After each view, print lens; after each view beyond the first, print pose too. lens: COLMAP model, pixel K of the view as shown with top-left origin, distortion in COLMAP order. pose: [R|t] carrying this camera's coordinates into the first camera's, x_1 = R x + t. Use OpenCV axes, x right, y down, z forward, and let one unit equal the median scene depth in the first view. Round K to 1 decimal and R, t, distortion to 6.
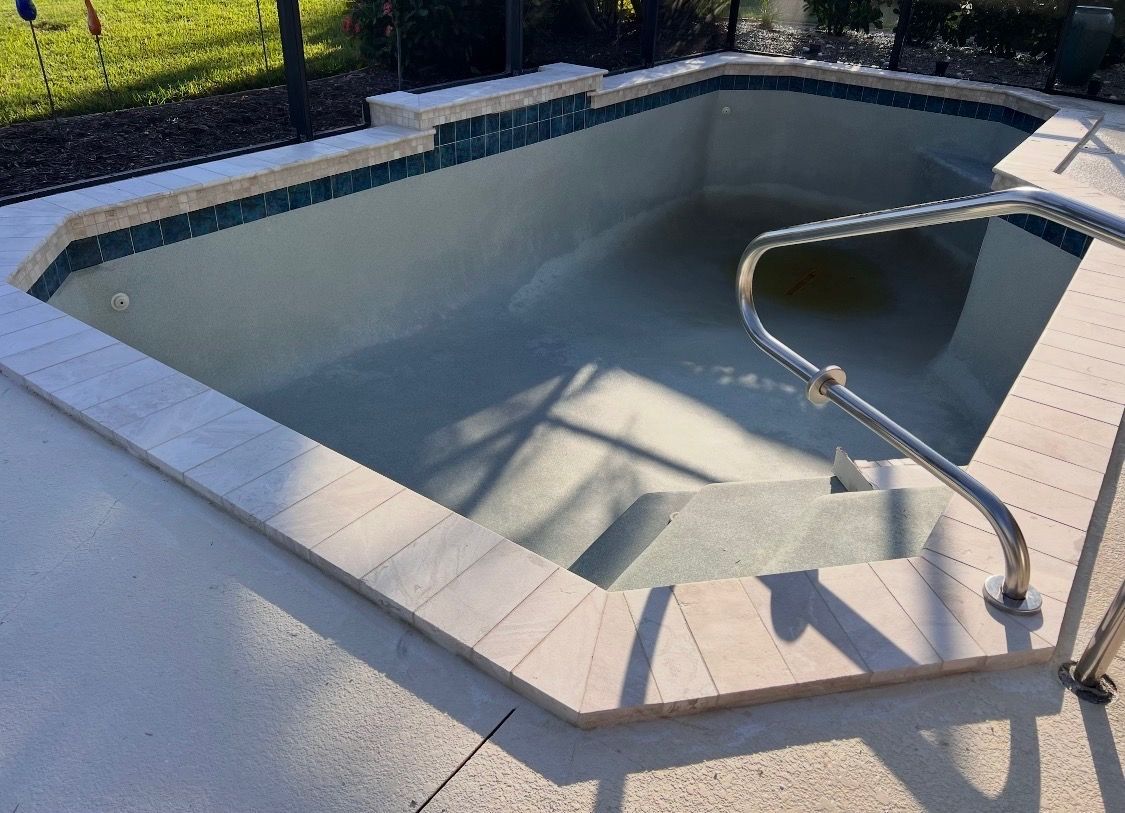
lens RADIAL K [[858.3, 0, 562.5], [0, 858.3, 406.5], [0, 0, 1]] dist [0.023857, -0.004188]
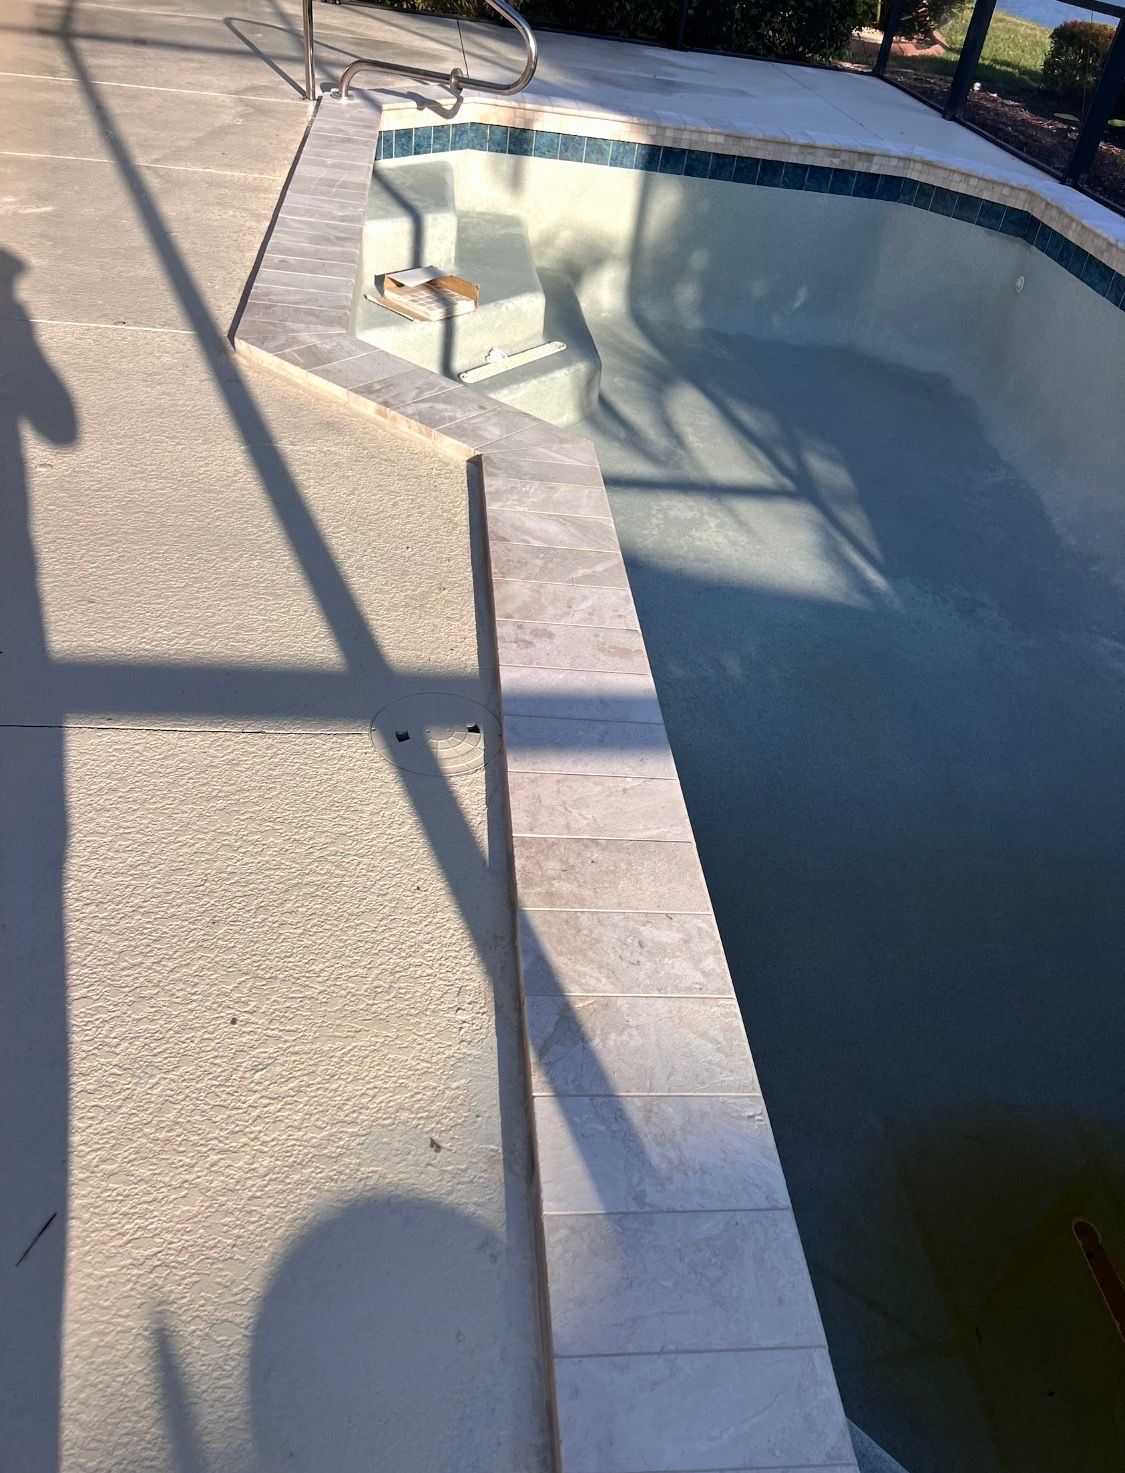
lens RADIAL K [[1115.7, 0, 562.5], [0, 1115.7, 736.5], [0, 0, 1]] dist [-0.000397, 0.000796]
pose [[-0.747820, 0.295083, -0.594720, 0.761640], [-0.465239, 0.406131, 0.786518, -0.557504], [0.473622, 0.864861, -0.166428, 1.052819]]
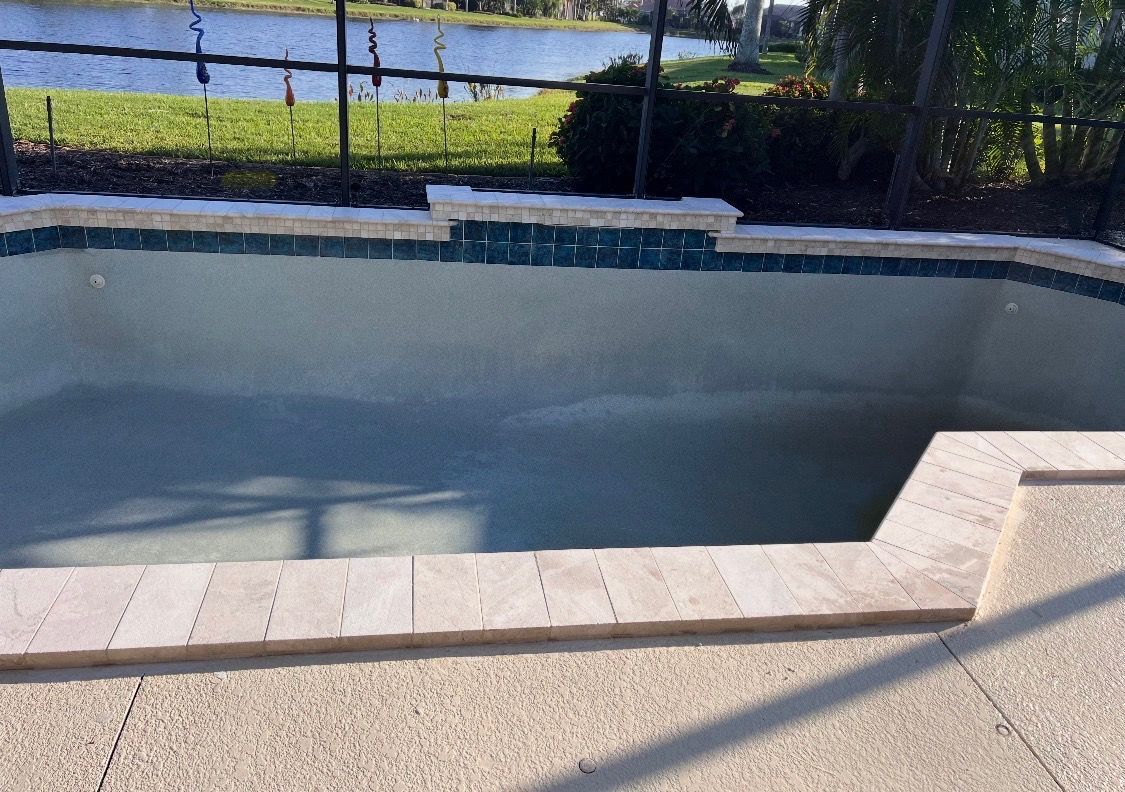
lens RADIAL K [[823.2, 0, 562.5], [0, 823.2, 396.0], [0, 0, 1]] dist [0.040289, -0.002656]
pose [[0.701734, 0.304575, -0.644052, 0.588642], [-0.400420, 0.916327, -0.002947, -0.167326], [0.589265, 0.259959, 0.764976, 0.347657]]
